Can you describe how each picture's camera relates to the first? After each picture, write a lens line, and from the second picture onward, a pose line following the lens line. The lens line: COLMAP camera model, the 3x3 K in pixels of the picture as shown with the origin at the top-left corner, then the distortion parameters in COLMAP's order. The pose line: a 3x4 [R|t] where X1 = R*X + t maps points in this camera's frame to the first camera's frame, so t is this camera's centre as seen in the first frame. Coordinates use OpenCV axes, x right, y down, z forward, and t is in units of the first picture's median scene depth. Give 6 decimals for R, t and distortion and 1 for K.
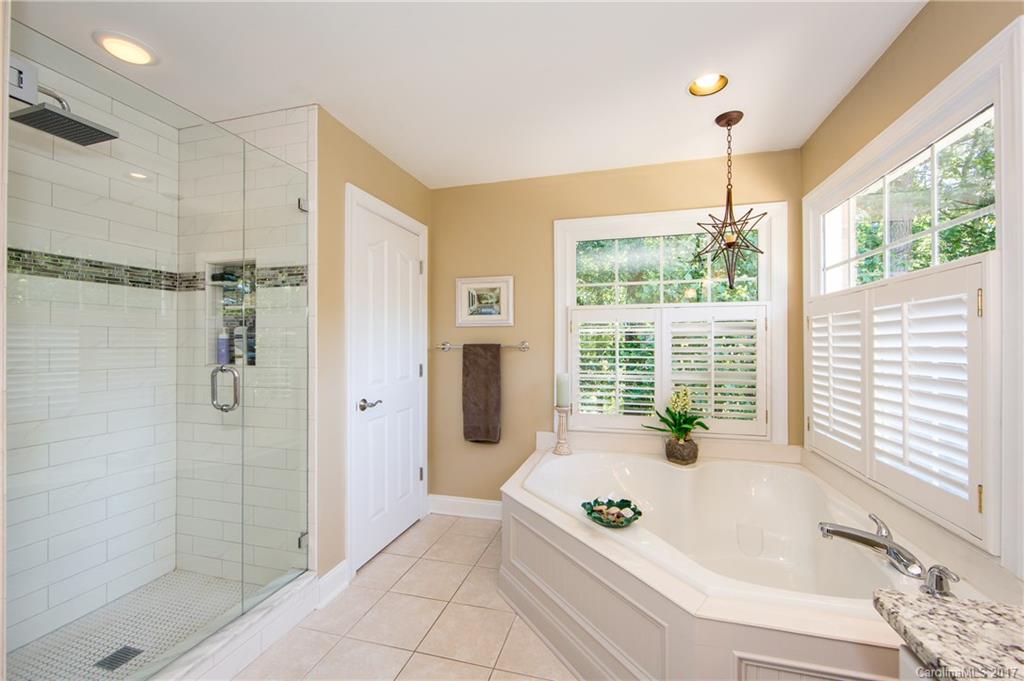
lens RADIAL K [[405.5, 0, 516.7], [0, 405.5, 342.6], [0, 0, 1]] dist [-0.002886, -0.000742]
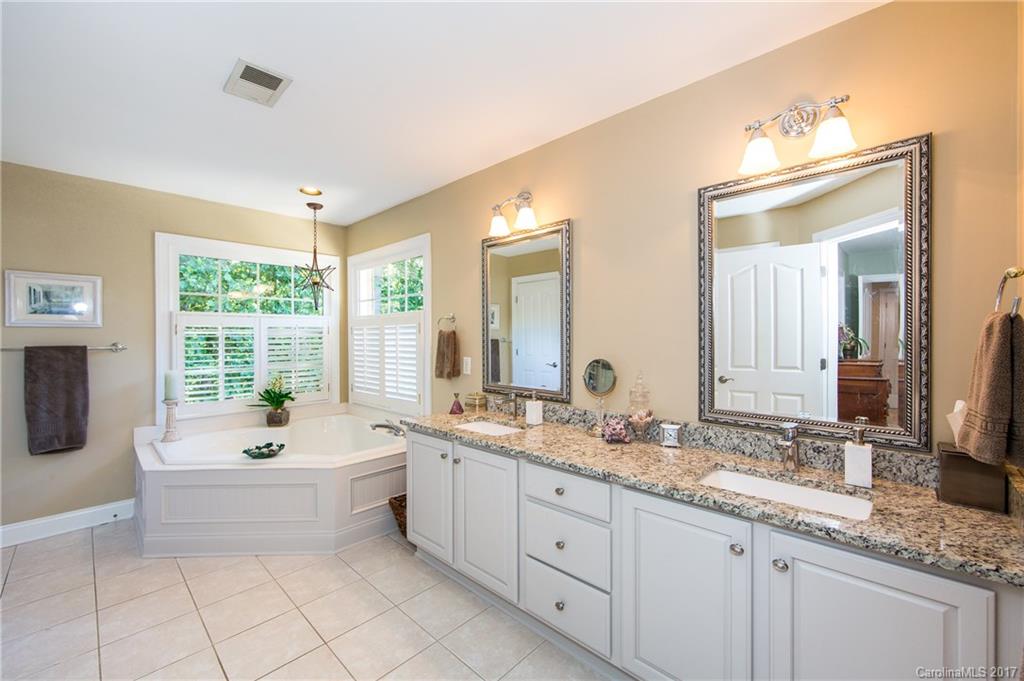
lens RADIAL K [[405.5, 0, 511.4], [0, 405.5, 339.5], [0, 0, 1]] dist [-0.002886, -0.000742]
pose [[0.461929, -0.005917, 0.886897, -0.469229], [0.001074, 0.999981, 0.006112, -0.017666], [-0.886916, -0.001870, 0.461927, -0.385461]]
